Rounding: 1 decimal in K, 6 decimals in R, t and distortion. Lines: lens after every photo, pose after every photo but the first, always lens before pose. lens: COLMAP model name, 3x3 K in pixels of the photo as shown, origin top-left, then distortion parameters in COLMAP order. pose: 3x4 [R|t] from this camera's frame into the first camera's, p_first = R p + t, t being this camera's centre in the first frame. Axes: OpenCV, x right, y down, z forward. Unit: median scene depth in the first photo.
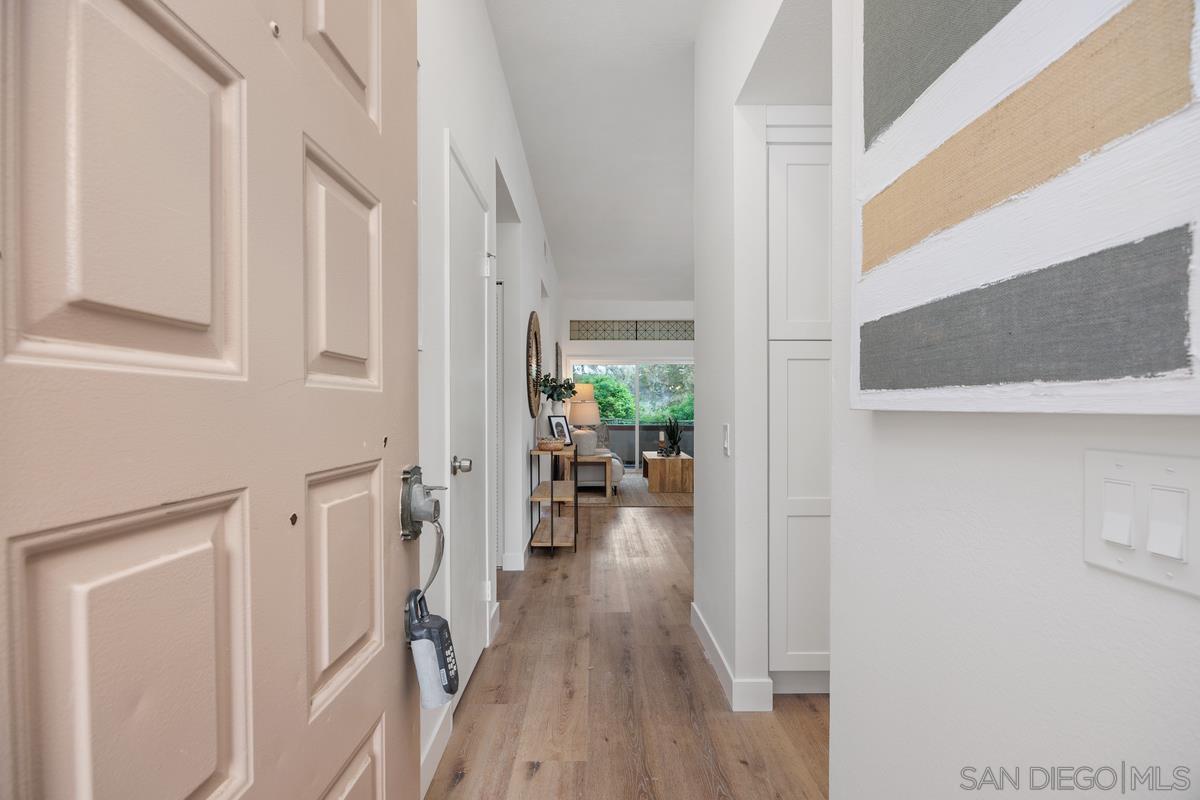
lens RADIAL K [[510.6, 0, 600.5], [0, 510.6, 409.3], [0, 0, 1]] dist [-0.009842, -0.000228]
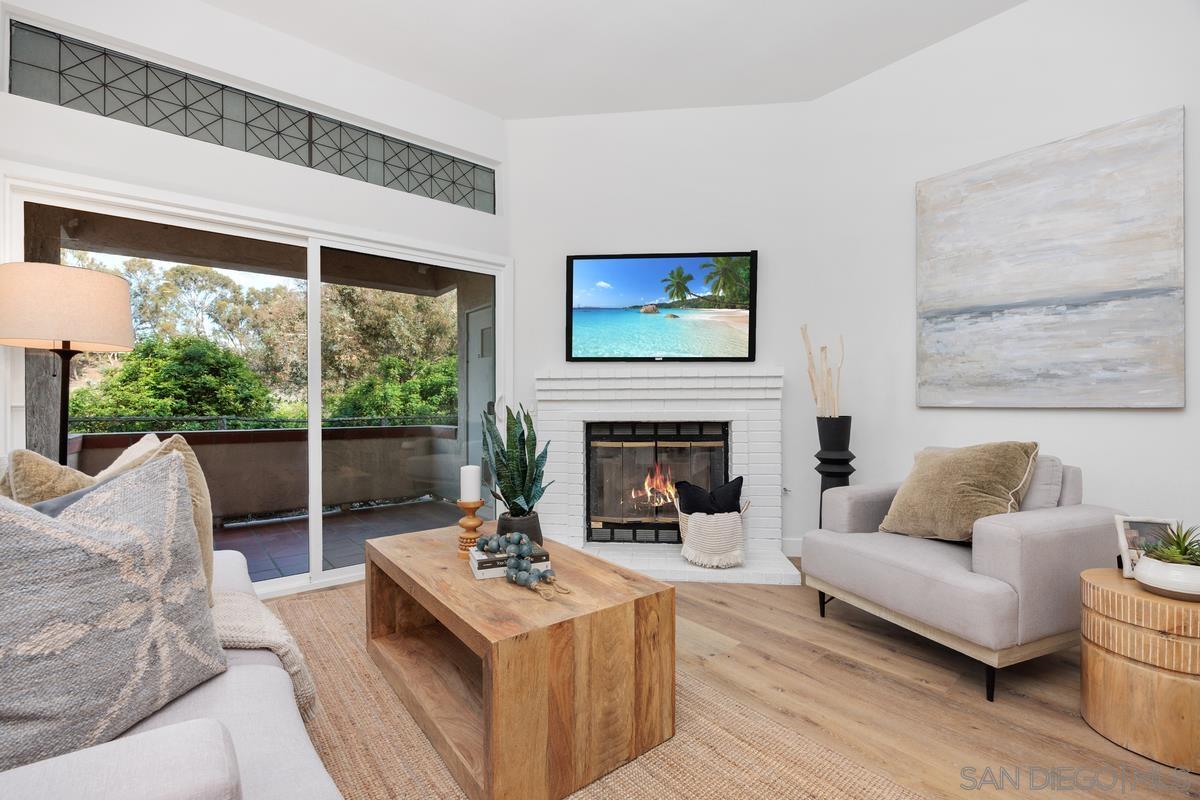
lens RADIAL K [[510.6, 0, 591.2], [0, 510.6, 407.2], [0, 0, 1]] dist [-0.009842, -0.000228]
pose [[0.786078, -0.006158, 0.618096, 0.011772], [0.002535, 0.999974, 0.006738, 0.012709], [-0.618122, -0.003730, 0.786074, 0.696429]]
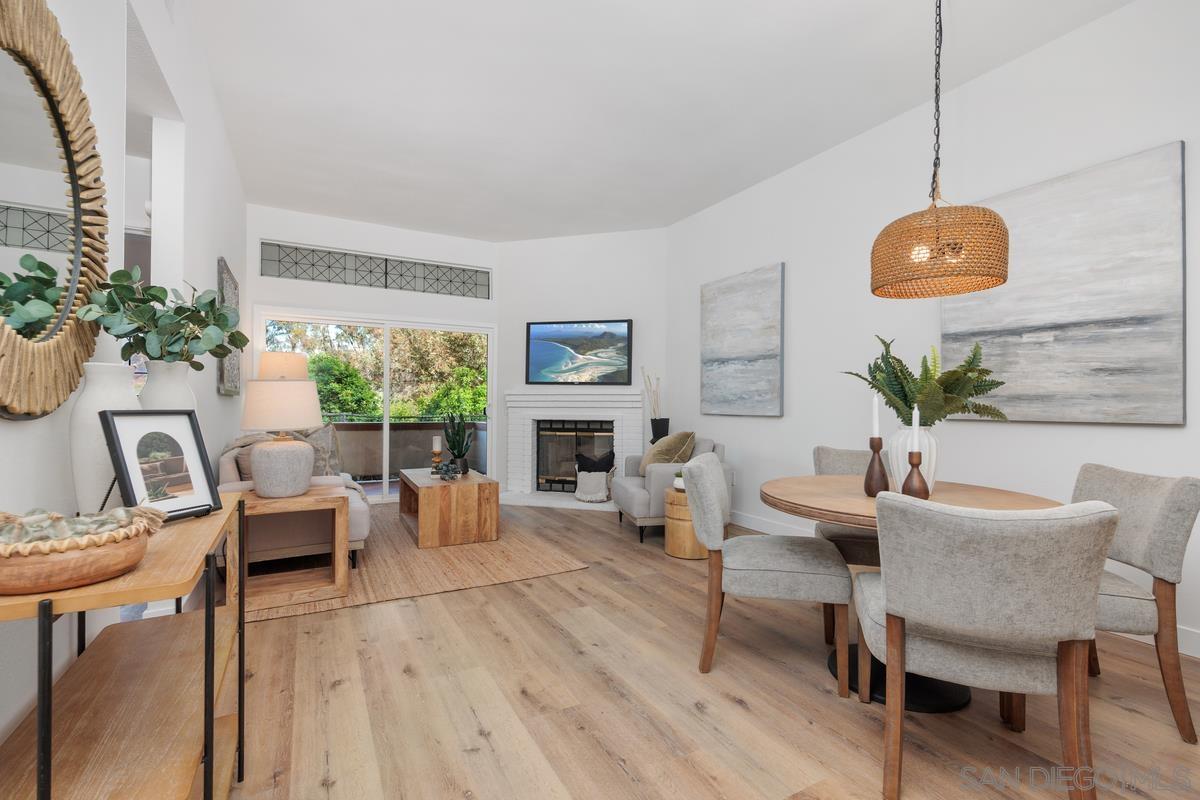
lens RADIAL K [[525.3, 0, 594.6], [0, 525.3, 399.5], [0, 0, 1]] dist [0.000003, -0.000762]
pose [[0.884658, 0.008214, 0.466168, -0.002672], [-0.005824, 0.999961, -0.006568, 0.003645], [-0.466204, 0.003096, 0.884672, 0.337946]]
